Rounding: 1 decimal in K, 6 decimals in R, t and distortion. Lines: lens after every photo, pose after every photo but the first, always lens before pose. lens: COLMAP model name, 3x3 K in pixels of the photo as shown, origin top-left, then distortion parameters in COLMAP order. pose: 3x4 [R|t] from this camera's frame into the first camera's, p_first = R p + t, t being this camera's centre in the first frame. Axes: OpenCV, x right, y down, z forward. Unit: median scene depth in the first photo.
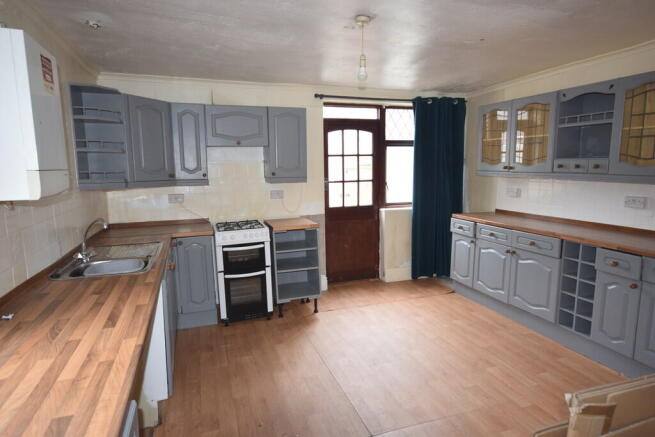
lens RADIAL K [[387.5, 0, 327.5], [0, 387.5, 218.5], [0, 0, 1]] dist [0.021642, 0.003125]
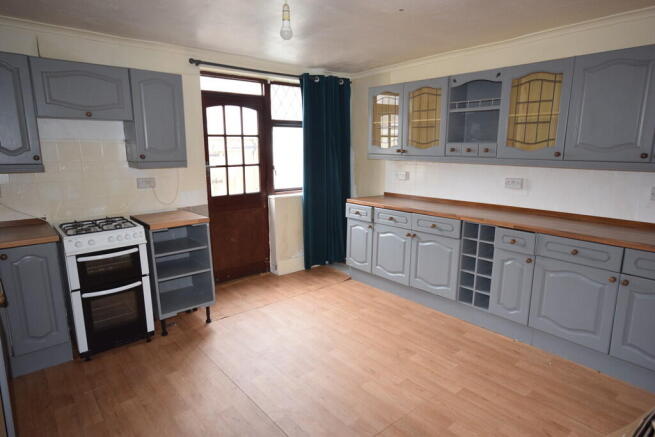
lens RADIAL K [[387.5, 0, 327.5], [0, 387.5, 218.5], [0, 0, 1]] dist [0.021642, 0.003125]
pose [[0.931127, -0.055859, 0.360392, -0.085119], [0.041131, 0.997980, 0.048414, -0.013777], [-0.362368, -0.030256, 0.931544, 0.133496]]
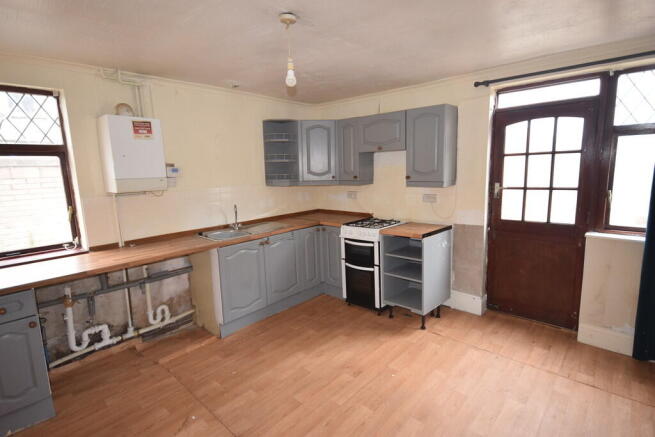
lens RADIAL K [[310.7, 0, 327.3], [0, 310.7, 222.9], [0, 0, 1]] dist [0.001684, 0.000194]
pose [[0.495051, 0.141315, -0.857295, 0.475092], [-0.107252, 0.989078, 0.101104, -0.060122], [0.862219, 0.041894, 0.504801, 0.442210]]
